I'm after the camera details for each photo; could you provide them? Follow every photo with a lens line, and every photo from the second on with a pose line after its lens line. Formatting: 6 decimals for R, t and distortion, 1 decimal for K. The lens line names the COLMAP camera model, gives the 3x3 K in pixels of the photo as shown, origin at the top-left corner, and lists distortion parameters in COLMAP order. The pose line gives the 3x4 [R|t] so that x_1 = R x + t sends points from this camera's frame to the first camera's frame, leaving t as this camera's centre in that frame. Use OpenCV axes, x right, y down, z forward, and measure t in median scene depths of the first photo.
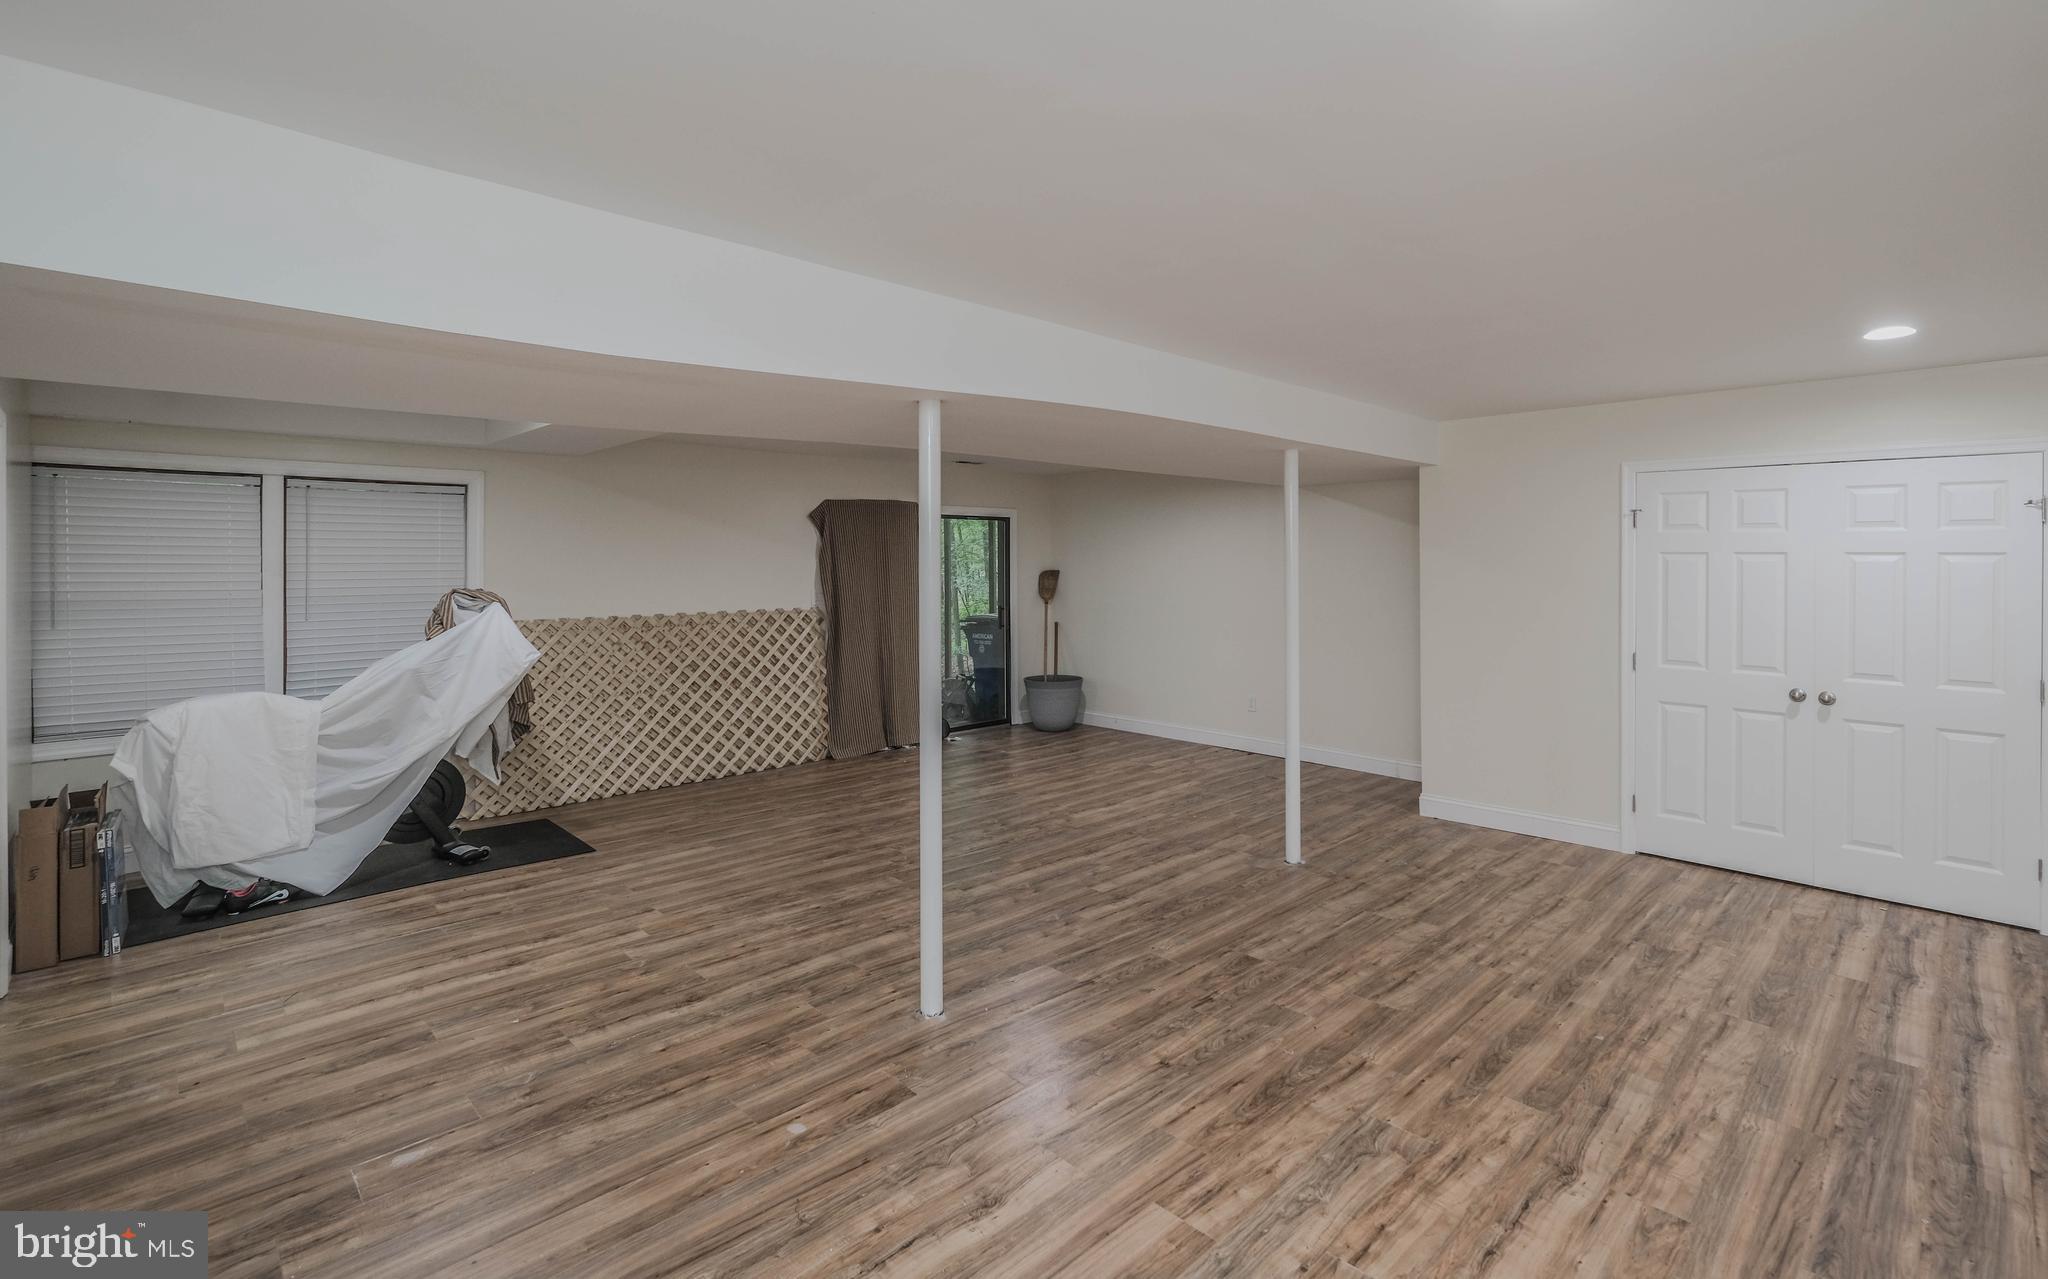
lens RADIAL K [[920.2, 0, 1024.0], [0, 920.2, 629.5], [0, 0, 1]] dist [-0.006987, 0.001006]
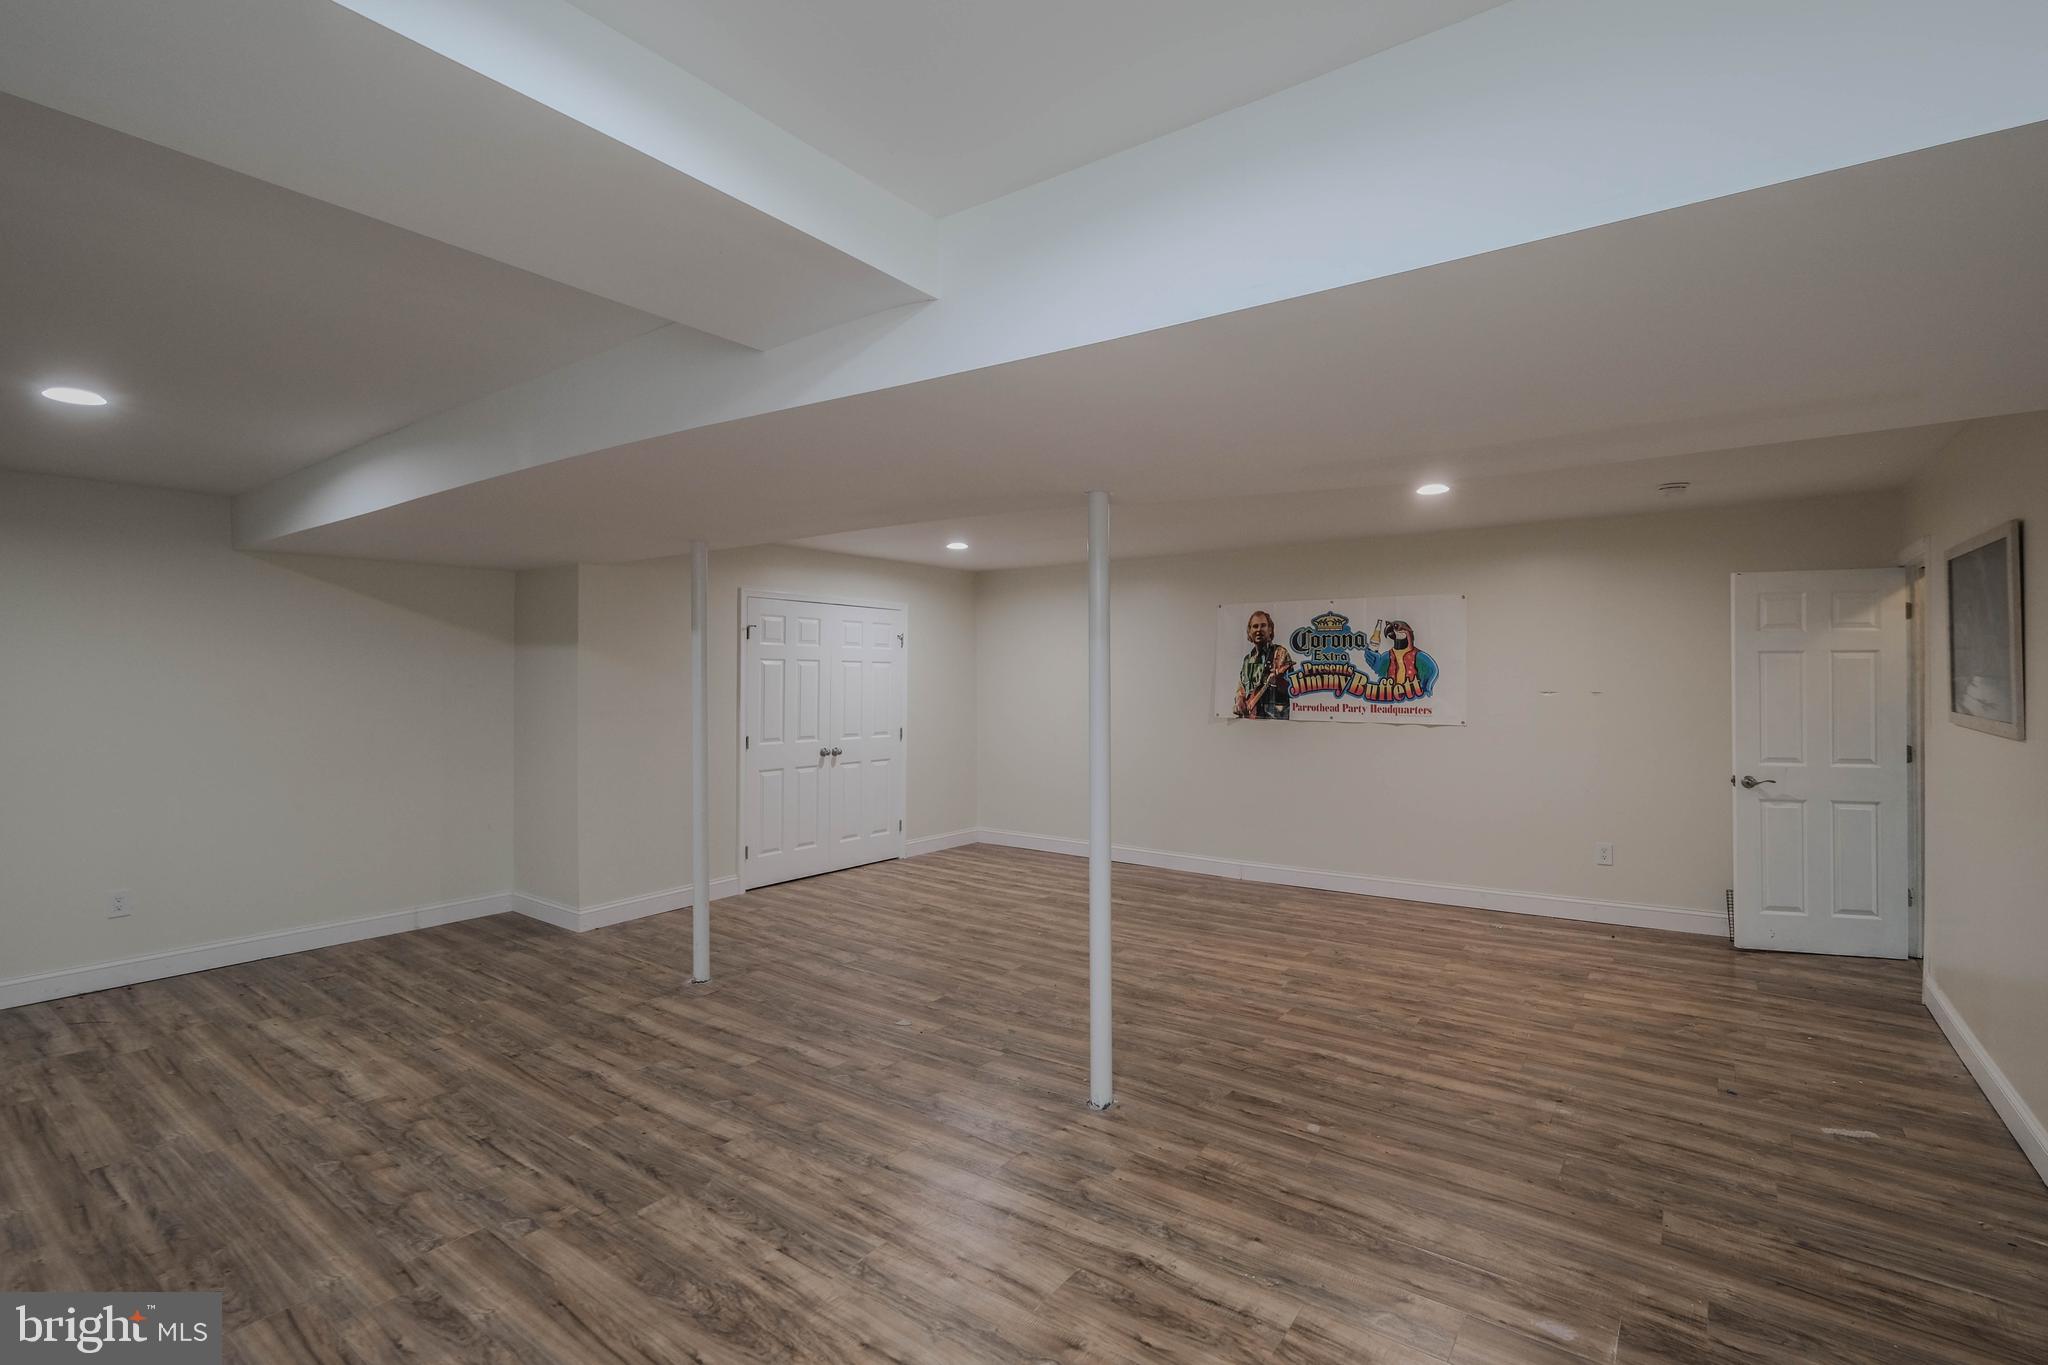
lens RADIAL K [[936.4, 0, 1084.6], [0, 936.4, 663.7], [0, 0, 1]] dist [0.000449, -0.000464]
pose [[-0.207759, 0.012568, 0.978099, -0.996172], [0.072770, 0.997345, 0.002641, -0.060229], [-0.975469, 0.071725, -0.208122, 1.078716]]
